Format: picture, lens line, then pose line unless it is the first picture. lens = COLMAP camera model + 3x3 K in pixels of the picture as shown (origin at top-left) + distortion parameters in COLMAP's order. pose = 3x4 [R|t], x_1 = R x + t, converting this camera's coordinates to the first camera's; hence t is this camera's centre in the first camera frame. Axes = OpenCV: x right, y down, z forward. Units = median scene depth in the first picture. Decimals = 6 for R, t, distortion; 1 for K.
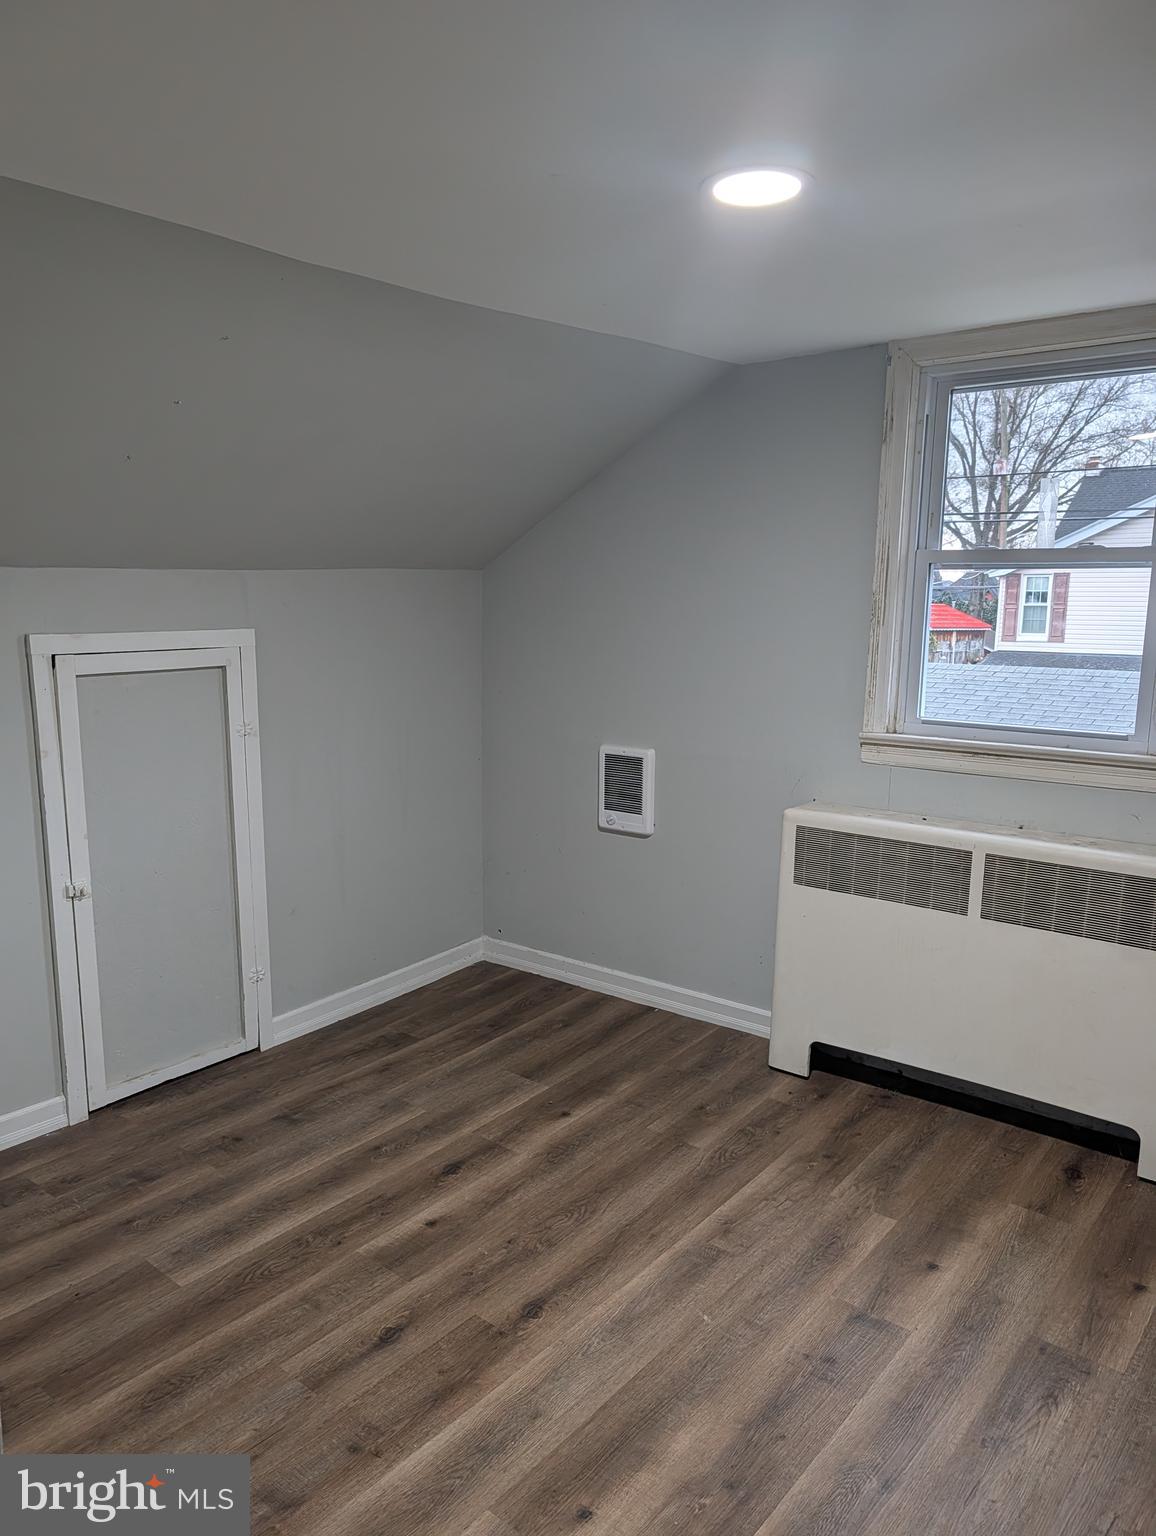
lens RADIAL K [[1107.1, 0, 579.2], [0, 1107.1, 777.3], [0, 0, 1]] dist [0.011024, -0.009727]
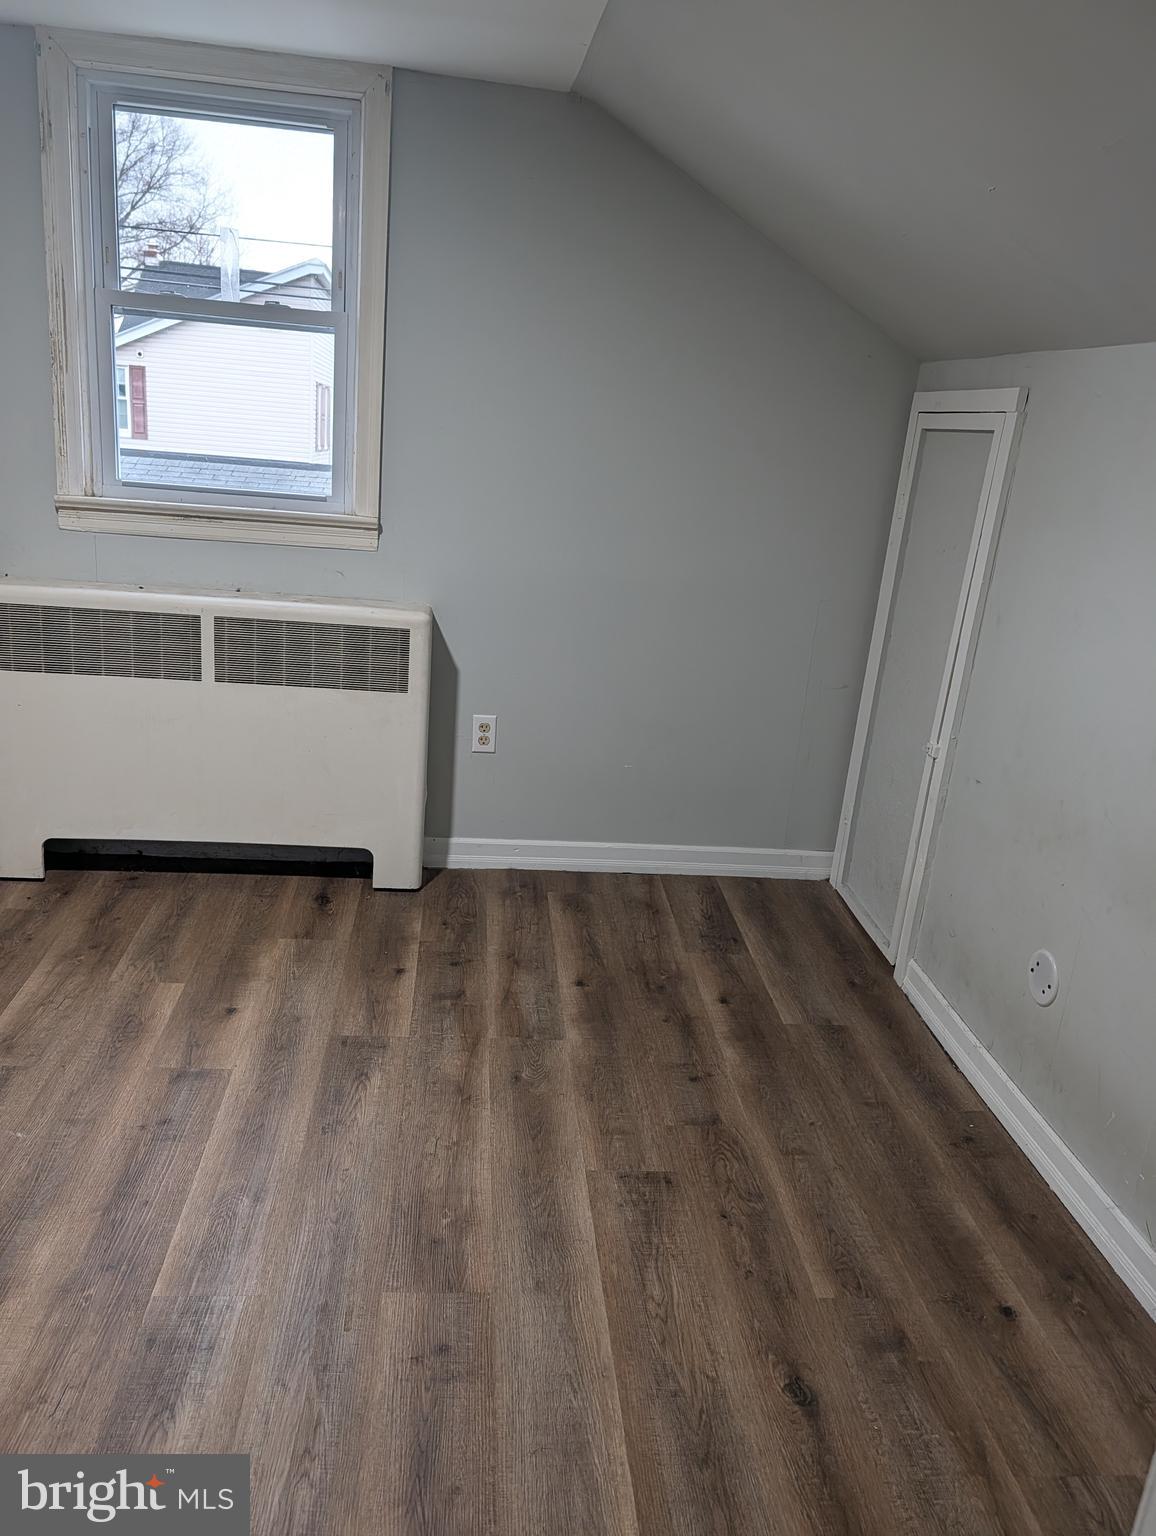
lens RADIAL K [[1107.1, 0, 580.1], [0, 1107.1, 765.0], [0, 0, 1]] dist [0.011024, -0.009727]
pose [[0.709168, -0.156615, 0.687424, -0.108367], [0.044911, 0.983070, 0.177640, 0.037834], [-0.703607, -0.095104, 0.704196, 0.051112]]
